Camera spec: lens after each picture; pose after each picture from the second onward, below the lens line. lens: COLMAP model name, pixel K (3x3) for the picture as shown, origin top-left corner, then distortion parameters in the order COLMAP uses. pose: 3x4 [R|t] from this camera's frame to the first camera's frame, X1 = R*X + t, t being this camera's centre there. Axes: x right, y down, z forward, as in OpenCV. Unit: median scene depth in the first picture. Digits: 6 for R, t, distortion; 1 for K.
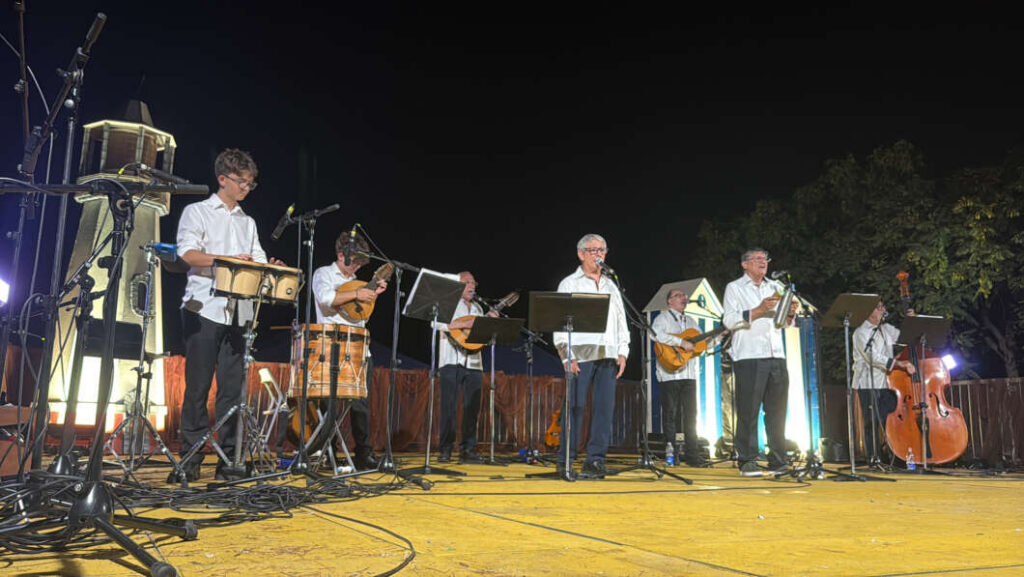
lens RADIAL K [[812.1, 0, 519.6], [0, 812.1, 287.4], [0, 0, 1]] dist [0.046837, -0.044183]
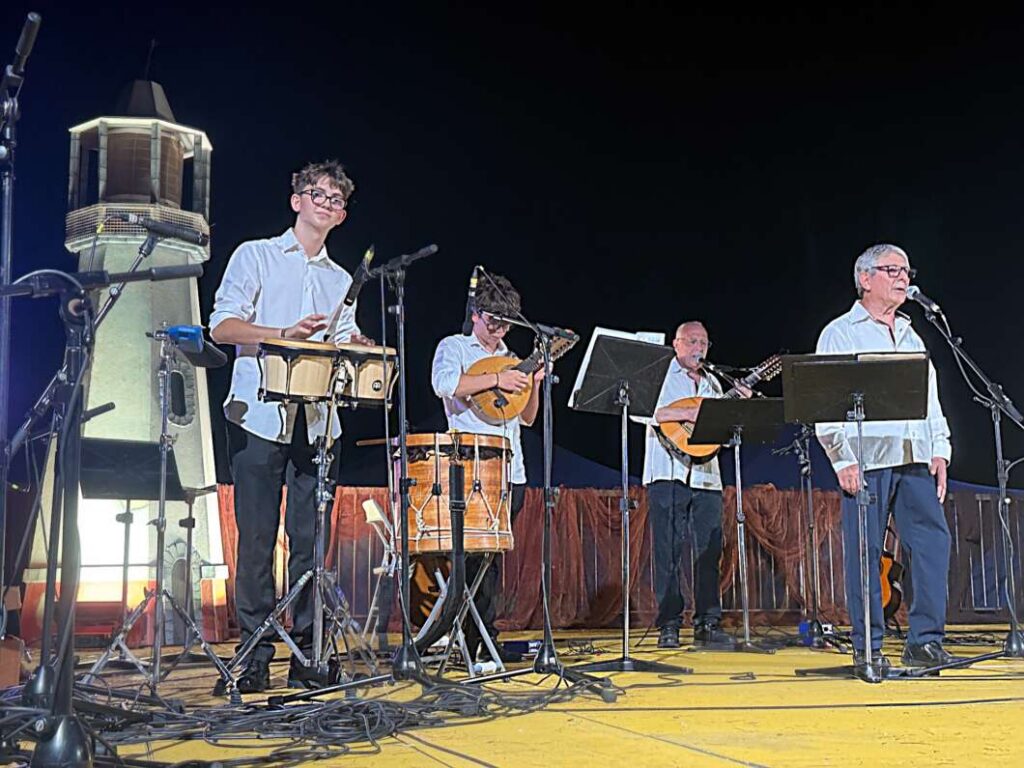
lens RADIAL K [[1400.1, 0, 513.6], [0, 1400.1, 388.9], [0, 0, 1]] dist [0.125306, 0.000000]
pose [[0.977286, -0.060490, -0.203111, 0.024413], [0.067255, 0.997382, 0.026564, -0.009405], [0.200972, -0.039621, 0.978795, -0.019283]]
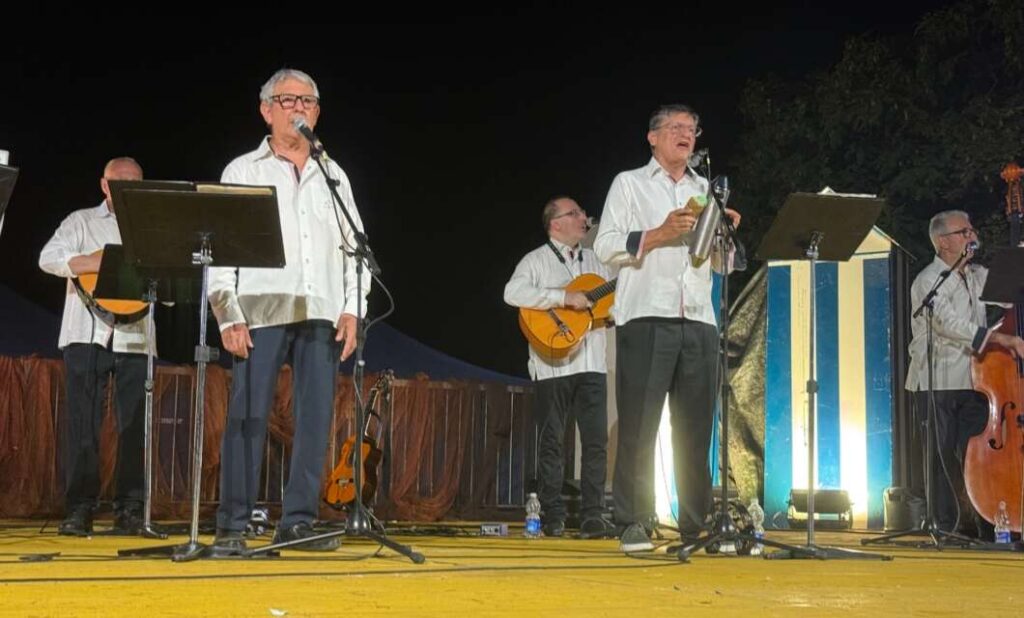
lens RADIAL K [[1547.8, 0, 475.1], [0, 1547.8, 382.6], [0, 0, 1]] dist [0.031400, 0.000000]
pose [[0.999968, -0.004940, 0.006293, 0.195906], [0.004272, 0.994765, 0.102104, 0.027375], [-0.006765, -0.102074, 0.994754, 0.051788]]
